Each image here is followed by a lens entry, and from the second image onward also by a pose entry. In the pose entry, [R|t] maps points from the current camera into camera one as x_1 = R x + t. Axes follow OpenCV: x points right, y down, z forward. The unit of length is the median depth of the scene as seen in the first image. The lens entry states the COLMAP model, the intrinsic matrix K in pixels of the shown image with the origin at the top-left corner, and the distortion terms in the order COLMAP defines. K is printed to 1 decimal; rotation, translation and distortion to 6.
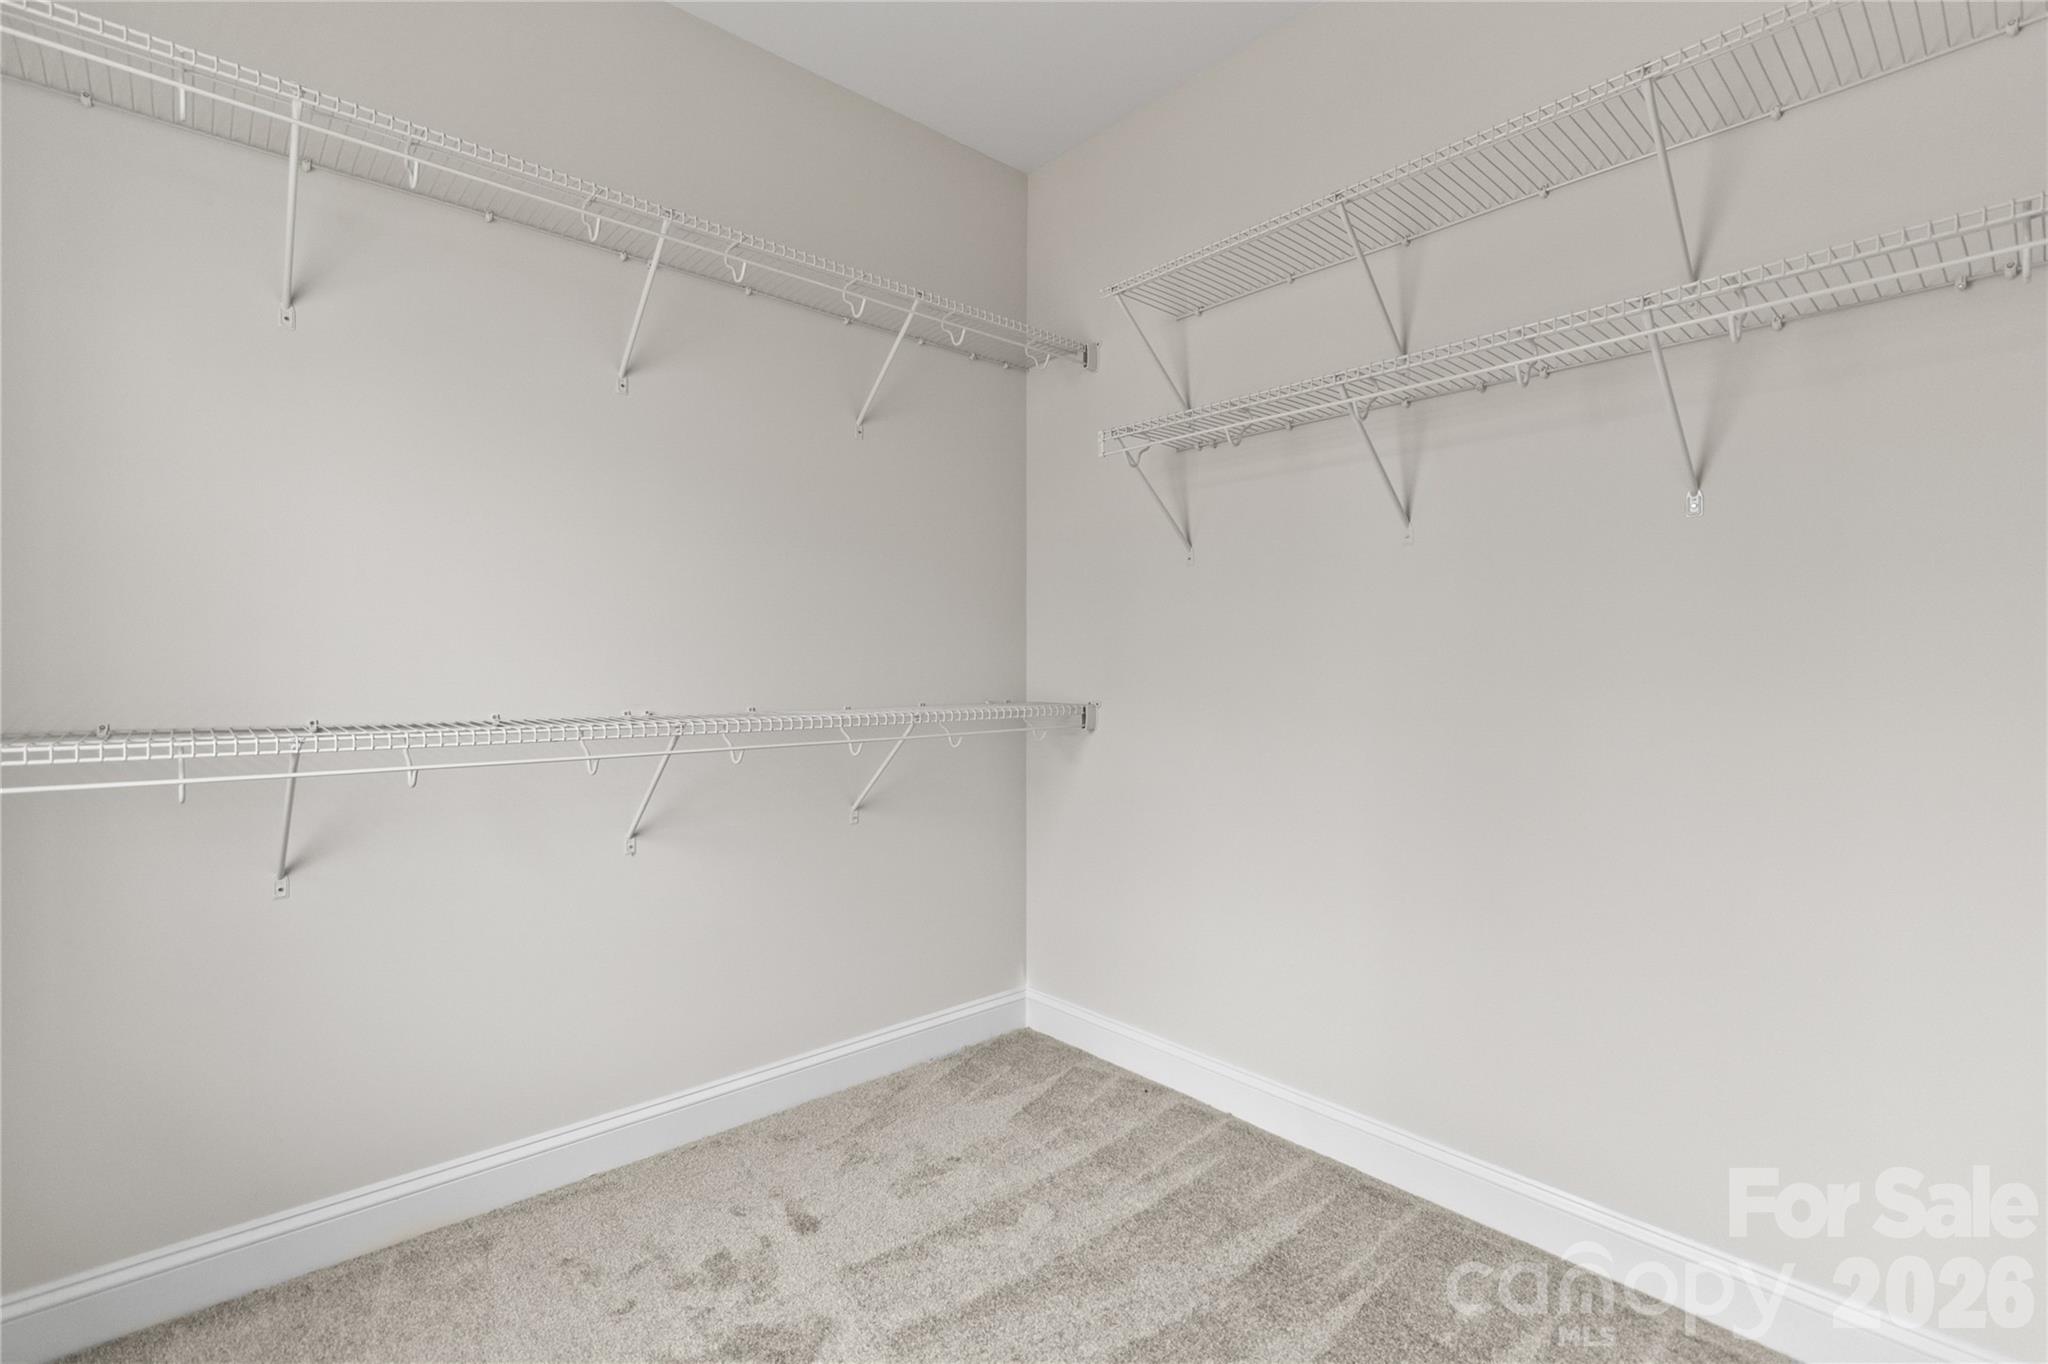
lens RADIAL K [[933.9, 0, 1027.8], [0, 933.9, 678.1], [0, 0, 1]] dist [-0.001062, -0.000010]
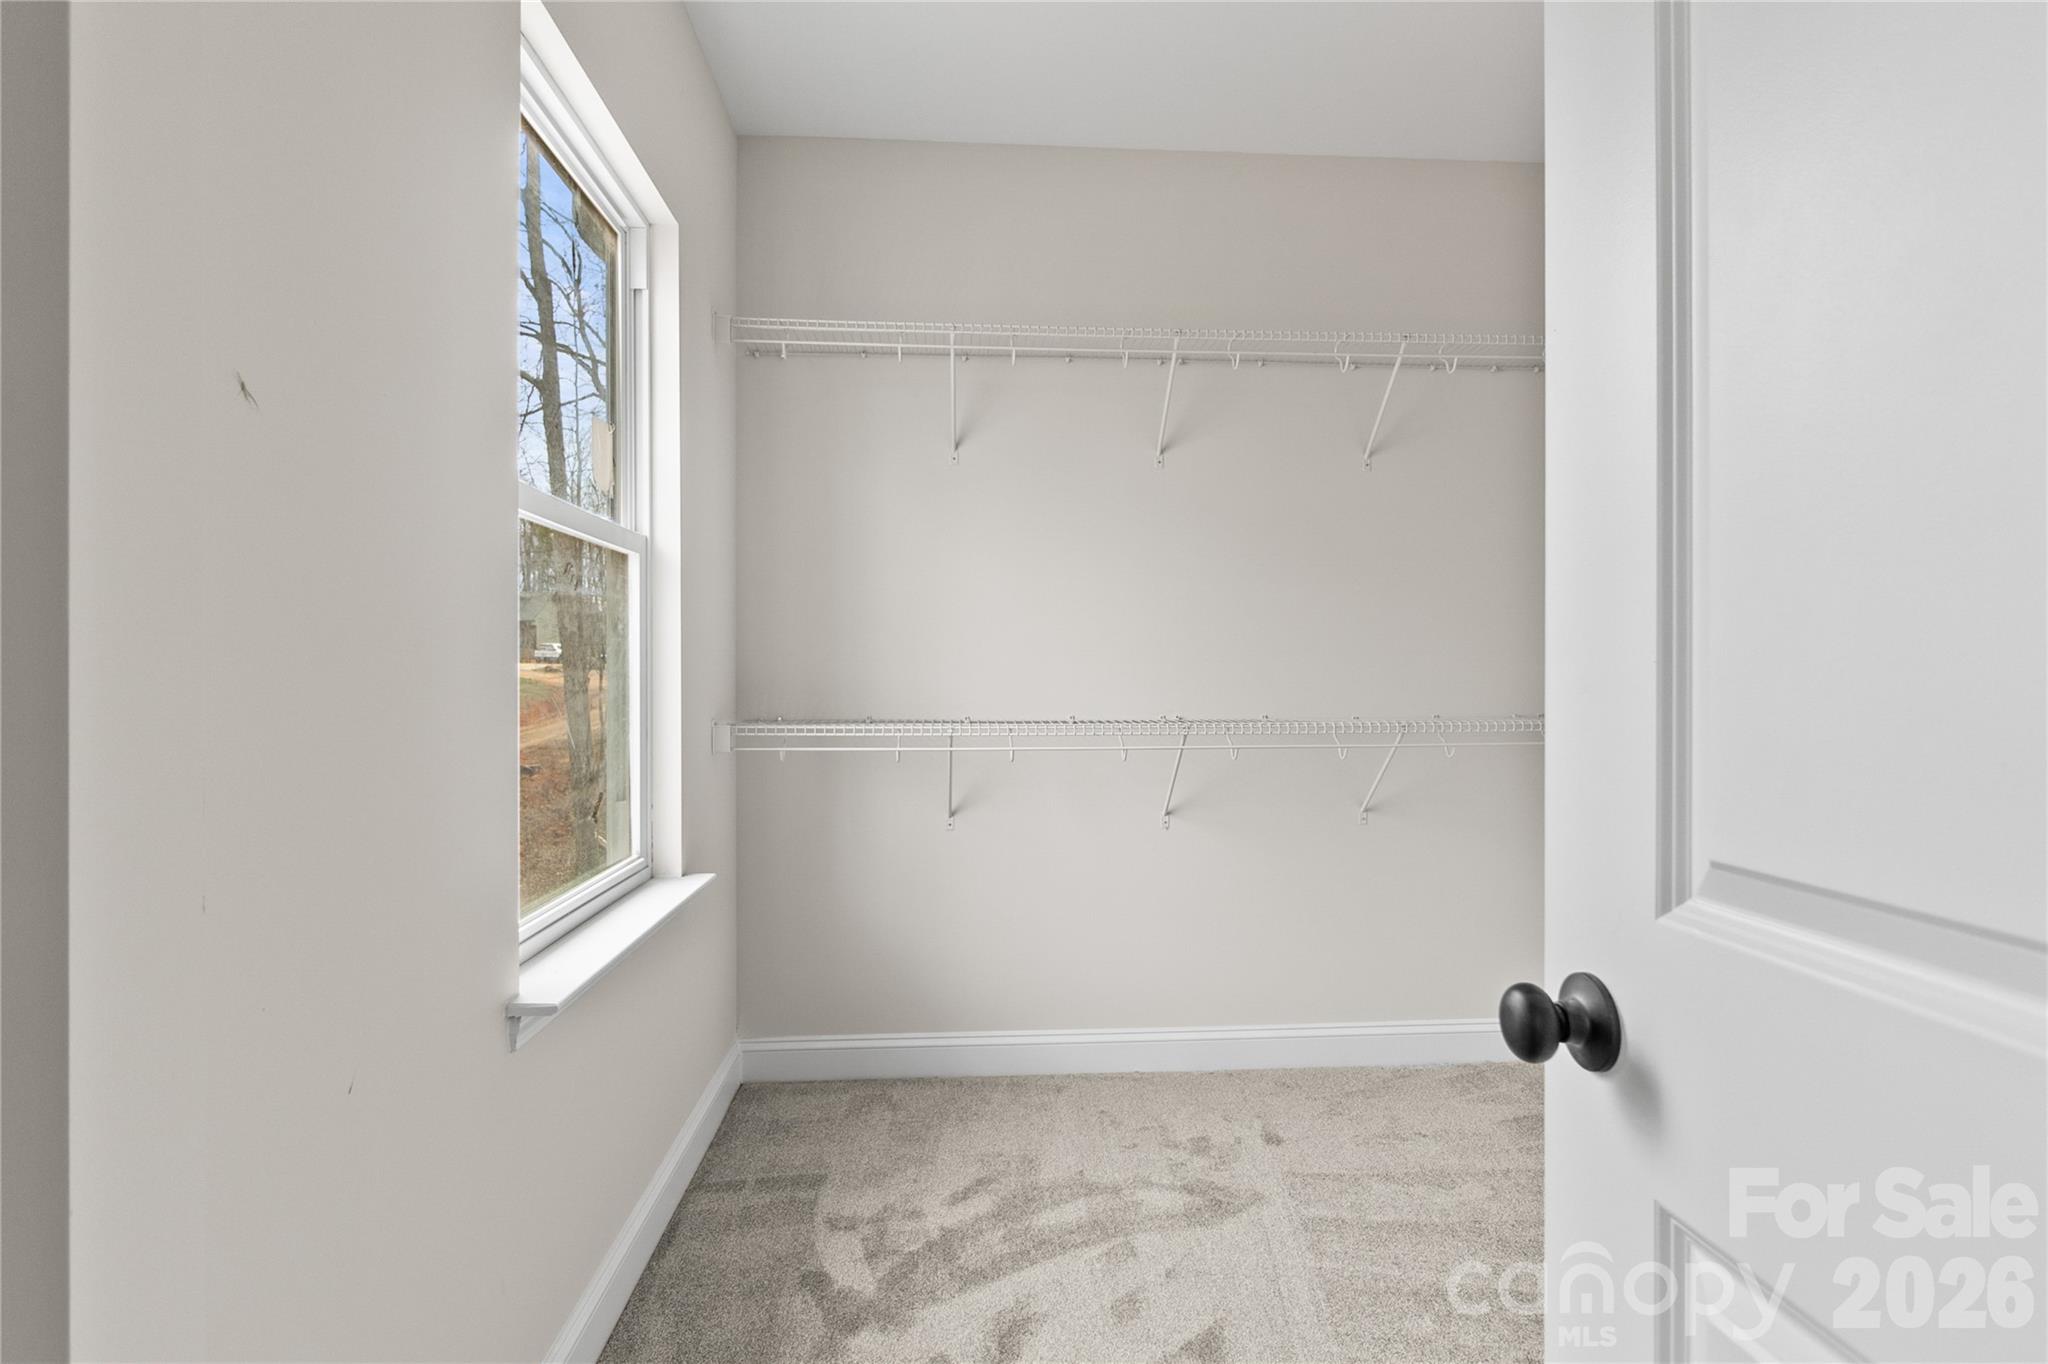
lens RADIAL K [[1091.4, 0, 1024.0], [0, 1091.4, 682.0], [0, 0, 1]] dist [0.000623, 0.000203]
pose [[0.780713, 0.000568, -0.624890, 0.407320], [-0.004257, 0.999981, -0.004409, -0.003876], [0.624876, 0.006102, 0.780700, -0.325587]]
